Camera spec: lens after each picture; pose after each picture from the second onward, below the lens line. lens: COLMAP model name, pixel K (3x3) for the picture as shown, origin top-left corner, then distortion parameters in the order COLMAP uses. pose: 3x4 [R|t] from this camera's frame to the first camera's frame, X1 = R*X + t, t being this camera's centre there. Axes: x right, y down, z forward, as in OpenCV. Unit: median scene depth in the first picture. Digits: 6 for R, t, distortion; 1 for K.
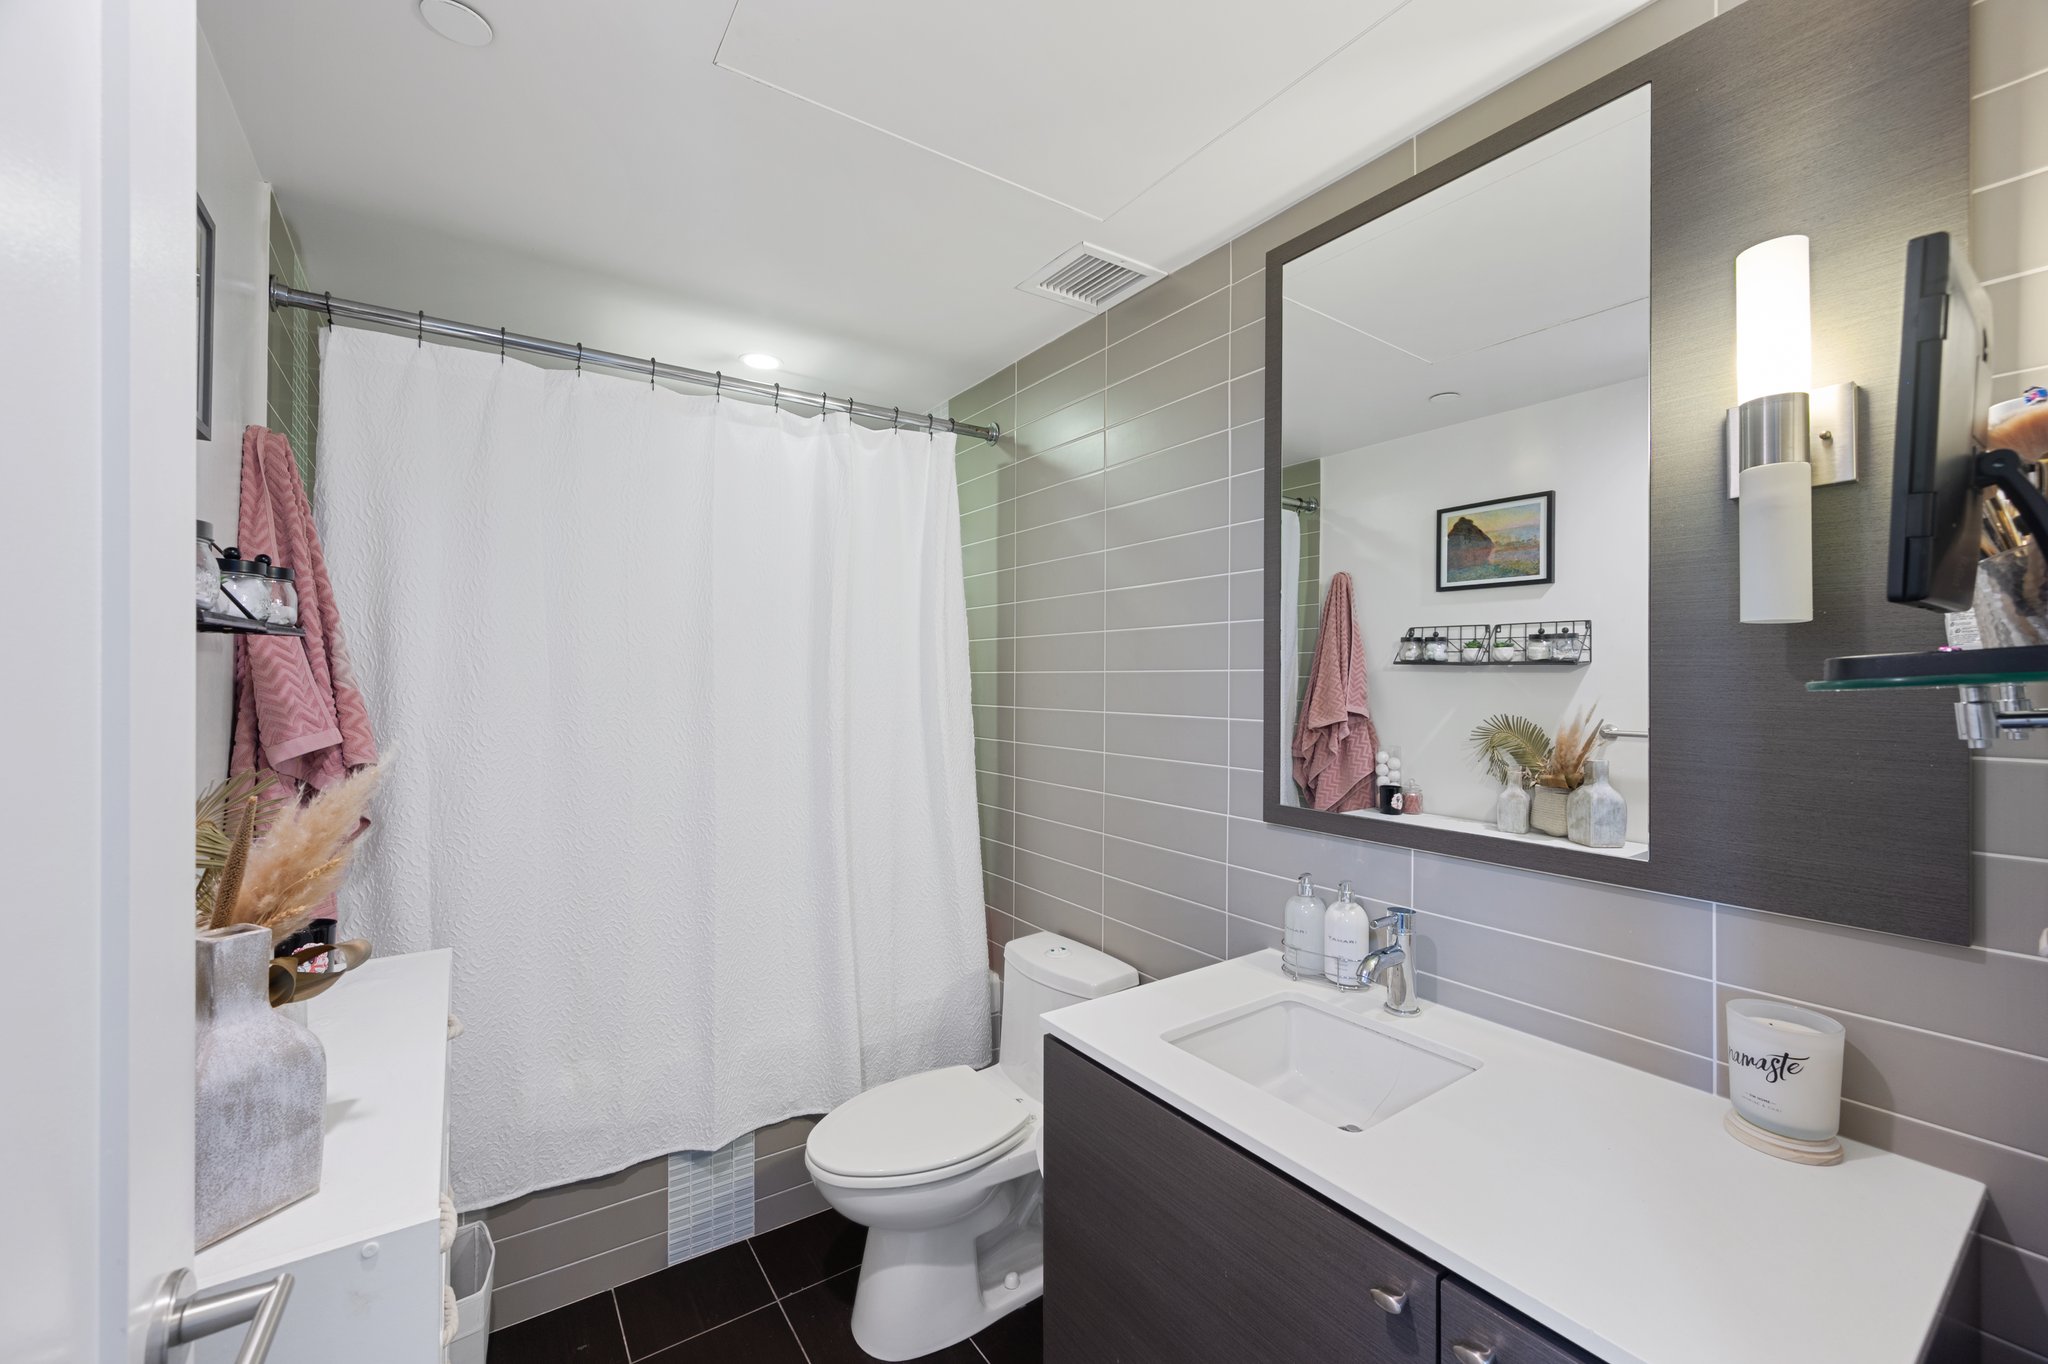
lens RADIAL K [[815.1, 0, 1019.5], [0, 815.1, 679.7], [0, 0, 1]] dist [-0.002024, -0.000347]
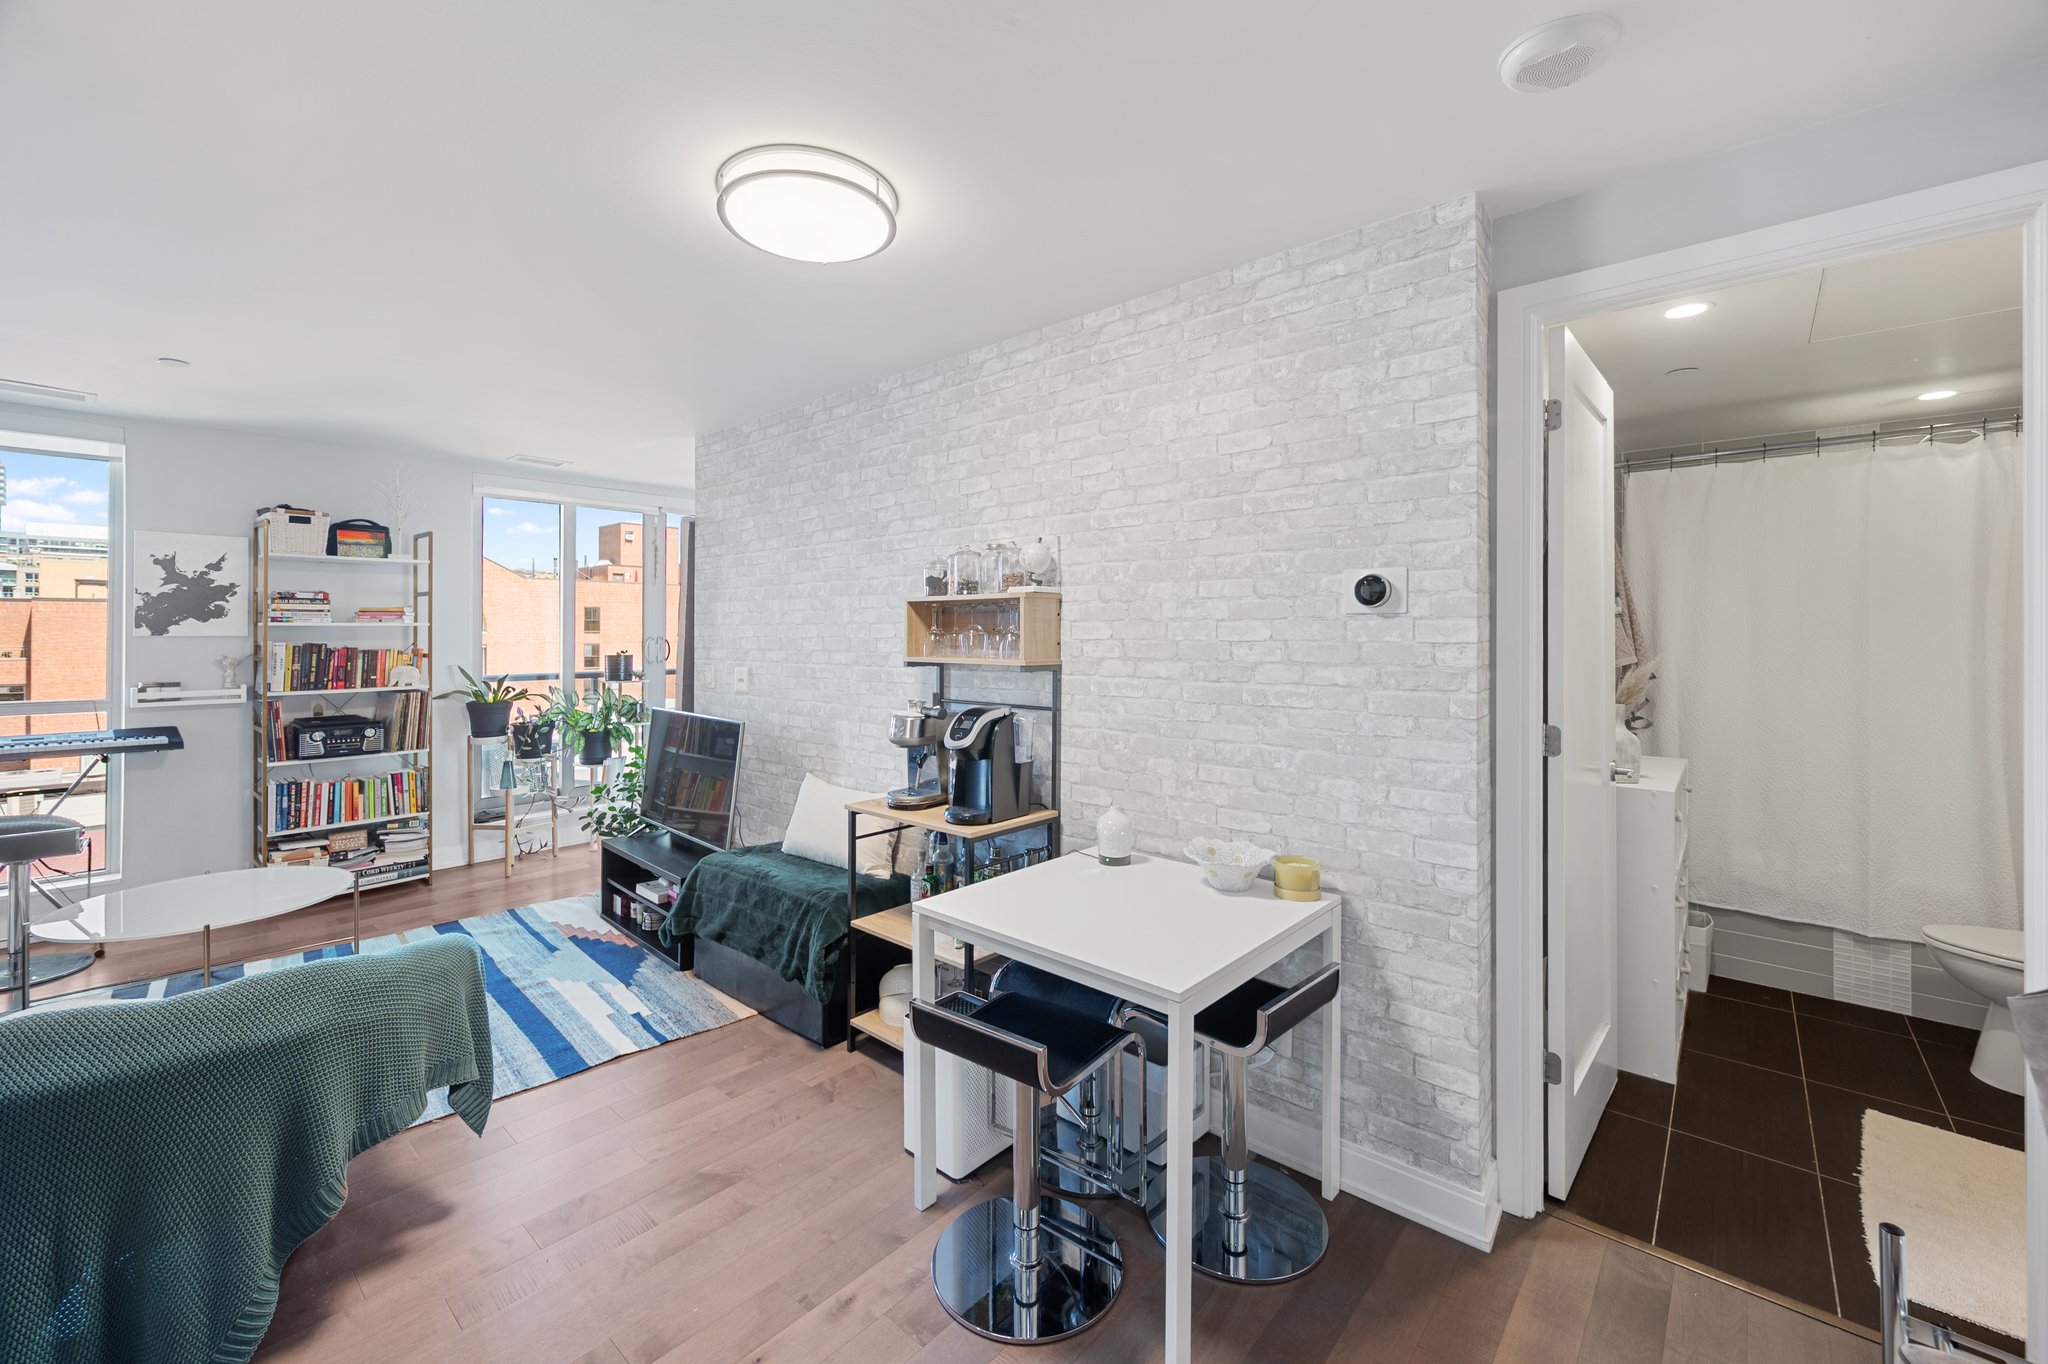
lens RADIAL K [[837.5, 0, 1022.0], [0, 837.5, 625.1], [0, 0, 1]] dist [-0.000979, -0.000367]
pose [[0.241134, -0.009306, -0.970447, 0.749267], [0.000628, 0.999955, -0.009433, -0.001750], [0.970492, 0.001665, 0.241129, -0.904520]]
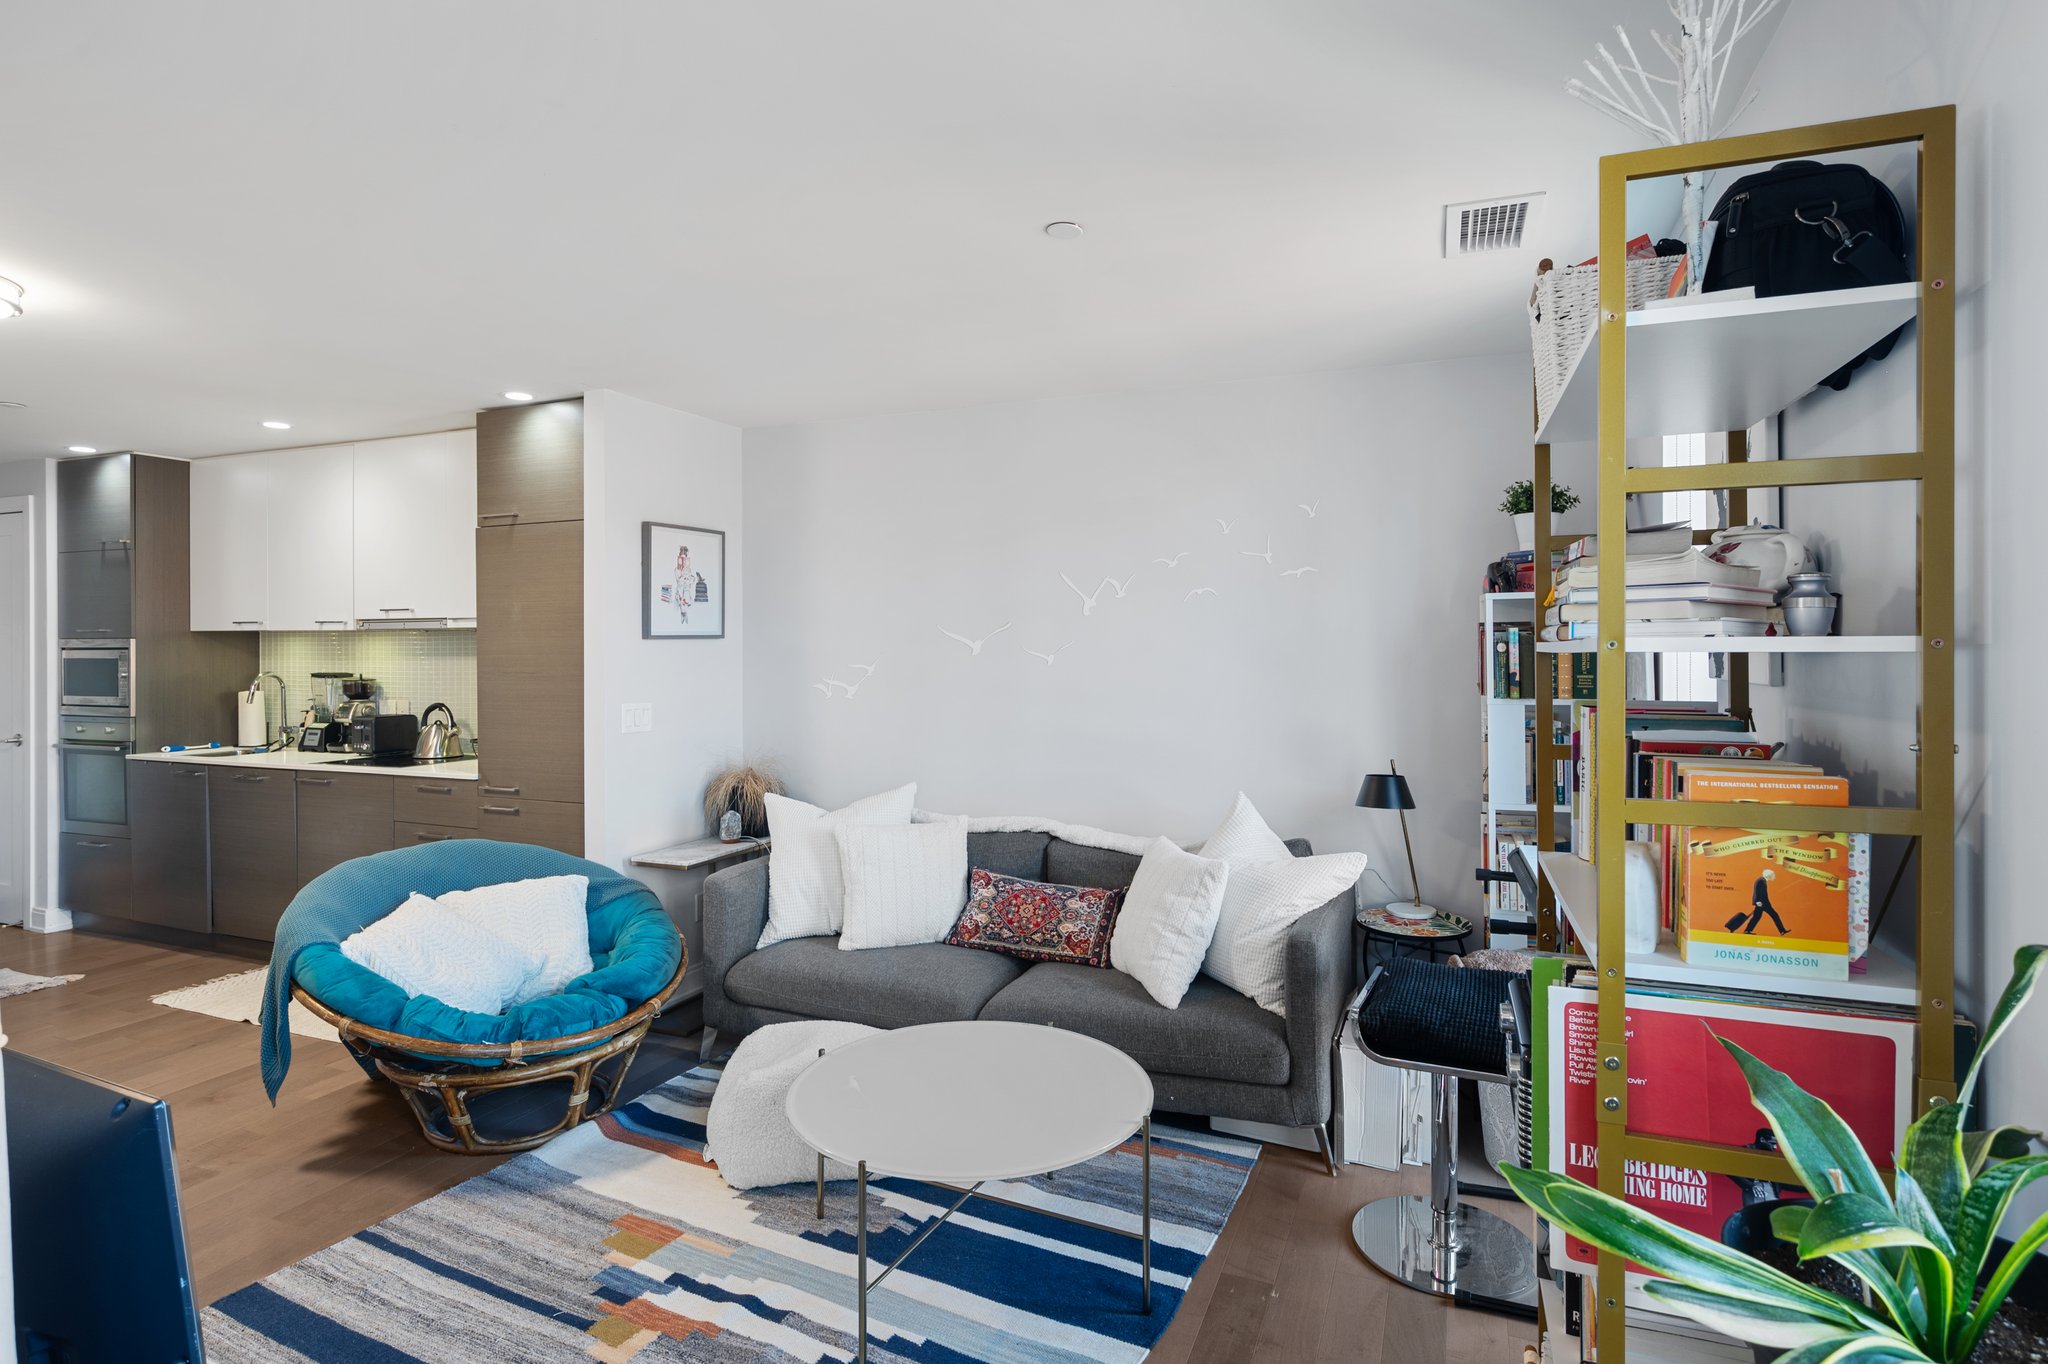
lens RADIAL K [[1058.9, 0, 1025.7], [0, 1058.9, 644.5], [0, 0, 1]] dist [0.001613, -0.001405]
pose [[-0.545811, 0.002943, 0.837903, -2.106917], [0.001172, 0.999996, -0.002749, -0.025118], [-0.837908, -0.000518, -0.545812, -1.353955]]
